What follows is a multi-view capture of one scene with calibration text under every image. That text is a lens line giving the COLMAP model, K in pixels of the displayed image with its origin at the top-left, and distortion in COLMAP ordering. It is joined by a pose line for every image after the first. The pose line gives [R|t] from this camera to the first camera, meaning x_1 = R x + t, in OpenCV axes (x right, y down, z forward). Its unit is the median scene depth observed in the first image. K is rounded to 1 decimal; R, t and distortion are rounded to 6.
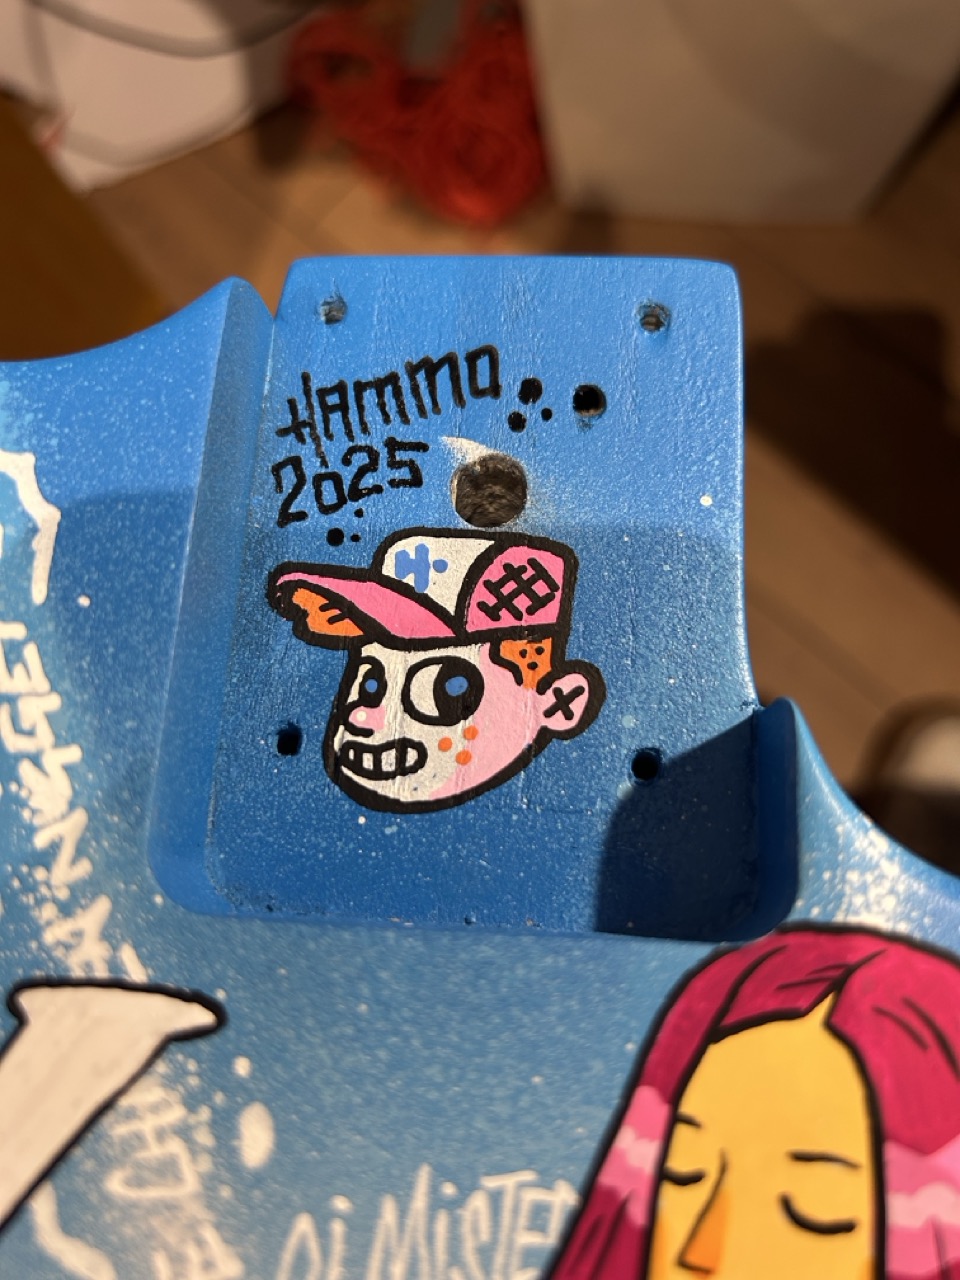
lens RADIAL K [[1026.8, 0, 468.1], [0, 1026.8, 637.7], [0, 0, 1]] dist [-0.025069, -0.010060]
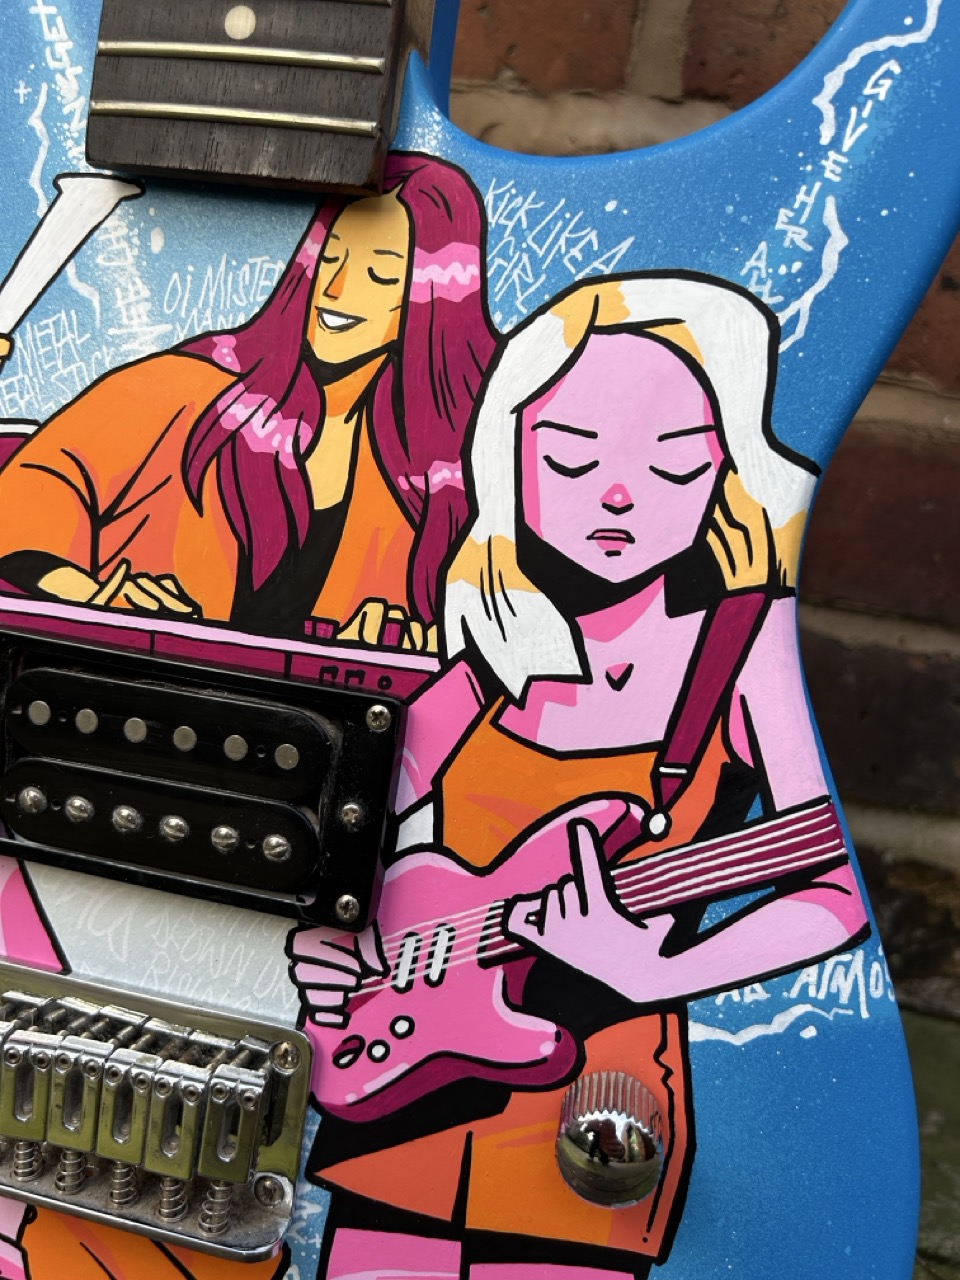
lens RADIAL K [[998.1, 0, 504.4], [0, 998.1, 646.1], [0, 0, 1]] dist [-0.007376, -0.039004]
pose [[0.992139, 0.089885, -0.087063, 0.843845], [-0.057015, 0.944026, 0.324907, 0.576359], [0.111394, -0.317389, 0.941730, -1.310628]]
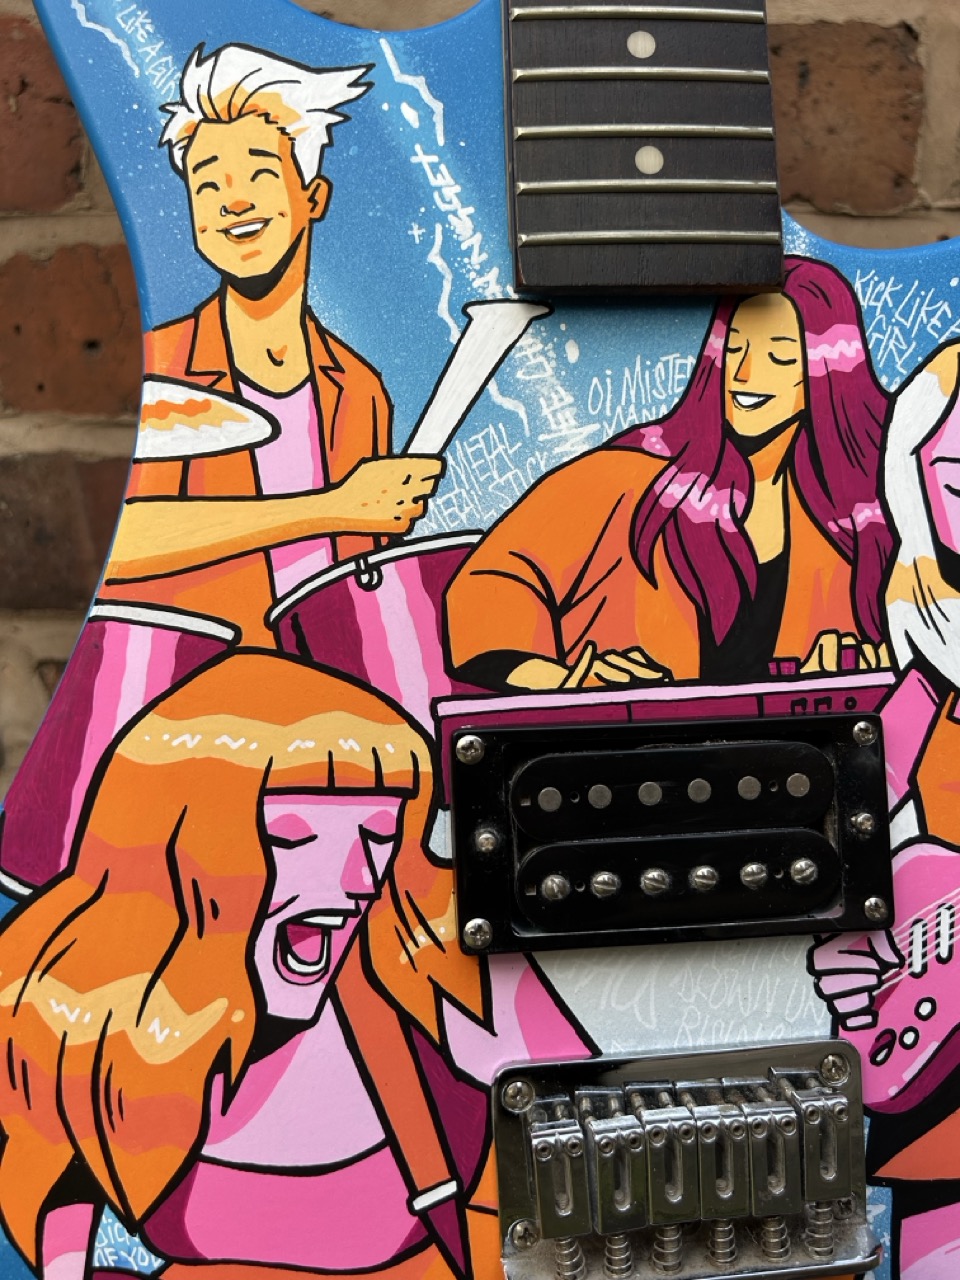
lens RADIAL K [[1026.8, 0, 468.1], [0, 1026.8, 637.7], [0, 0, 1]] dist [-0.025069, -0.010060]
pose [[0.984917, -0.103191, 0.138890, -0.887372], [0.071938, 0.974248, 0.213695, 0.614452], [-0.157365, -0.200481, 0.966977, -1.570150]]
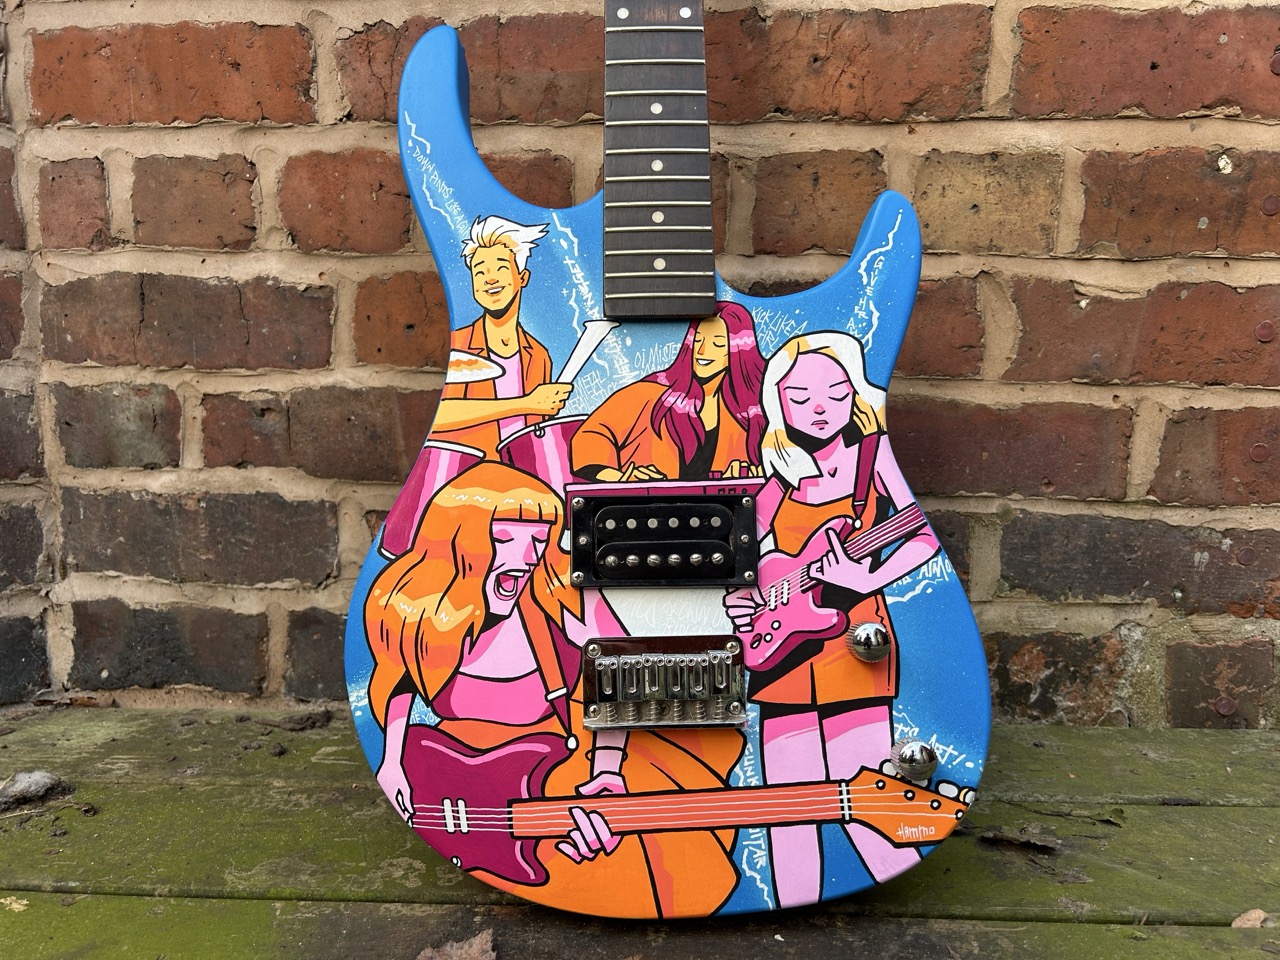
lens RADIAL K [[993.6, 0, 643.0], [0, 993.6, 474.7], [0, 0, 1]] dist [0.047678, -0.069364]
pose [[0.994366, -0.069121, 0.080366, -0.649102], [0.061149, 0.993331, 0.097748, 0.698717], [-0.086586, -0.092283, 0.991961, -4.922286]]
